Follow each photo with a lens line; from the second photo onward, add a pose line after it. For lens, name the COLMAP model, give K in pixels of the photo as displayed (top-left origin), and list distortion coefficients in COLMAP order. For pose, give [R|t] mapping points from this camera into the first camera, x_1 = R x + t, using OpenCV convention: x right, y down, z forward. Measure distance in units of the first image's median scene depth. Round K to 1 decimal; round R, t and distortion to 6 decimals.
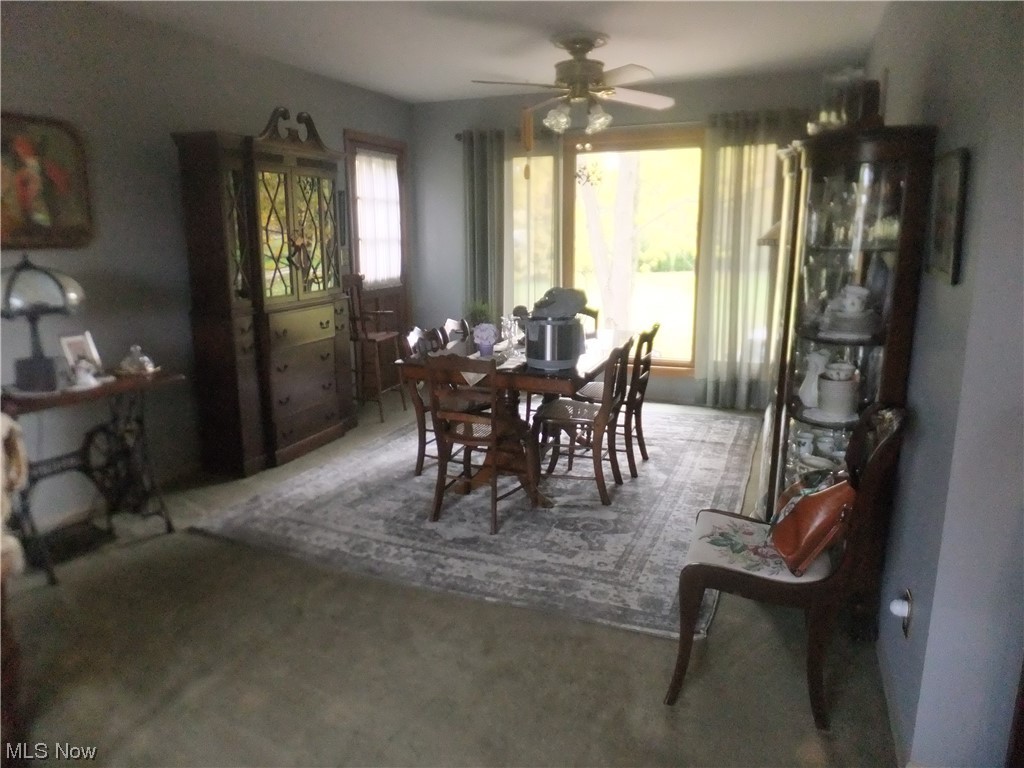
lens RADIAL K [[697.0, 0, 512.0], [0, 697.0, 384.0], [0, 0, 1]] dist [0.003233, 0.002309]
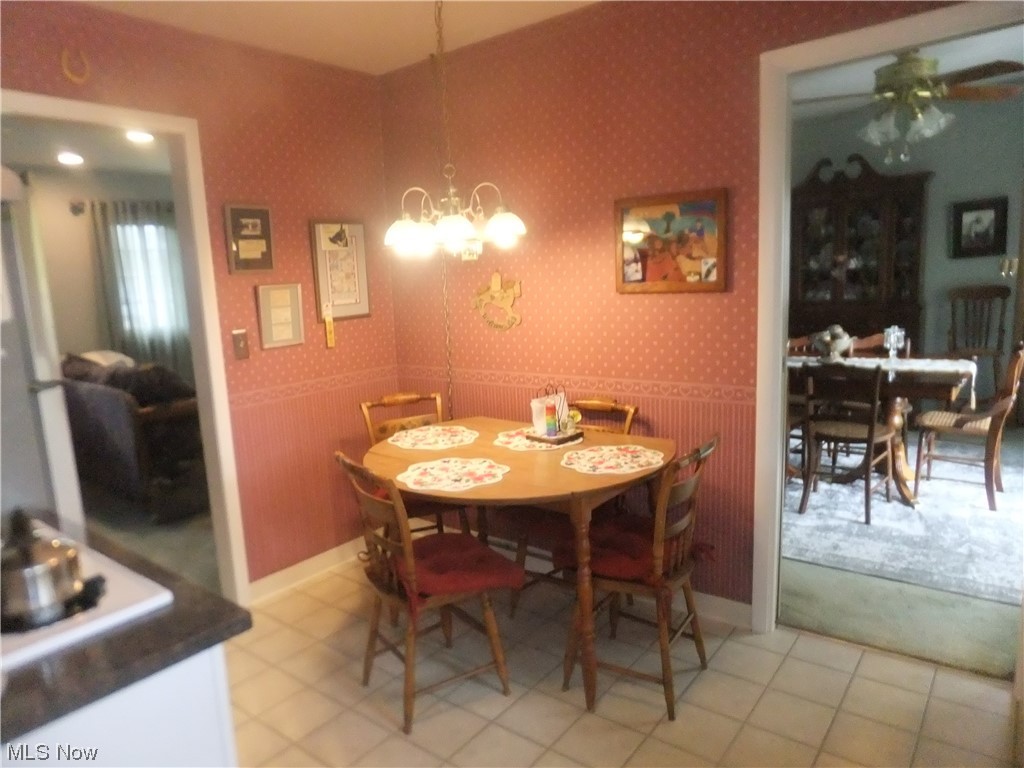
lens RADIAL K [[697.0, 0, 512.0], [0, 697.0, 384.0], [0, 0, 1]] dist [0.003233, 0.002309]
pose [[-0.260870, 0.181396, -0.948178, 1.106758], [-0.170629, 0.958060, 0.230231, -0.178678], [0.950175, 0.221848, -0.218978, 0.783537]]
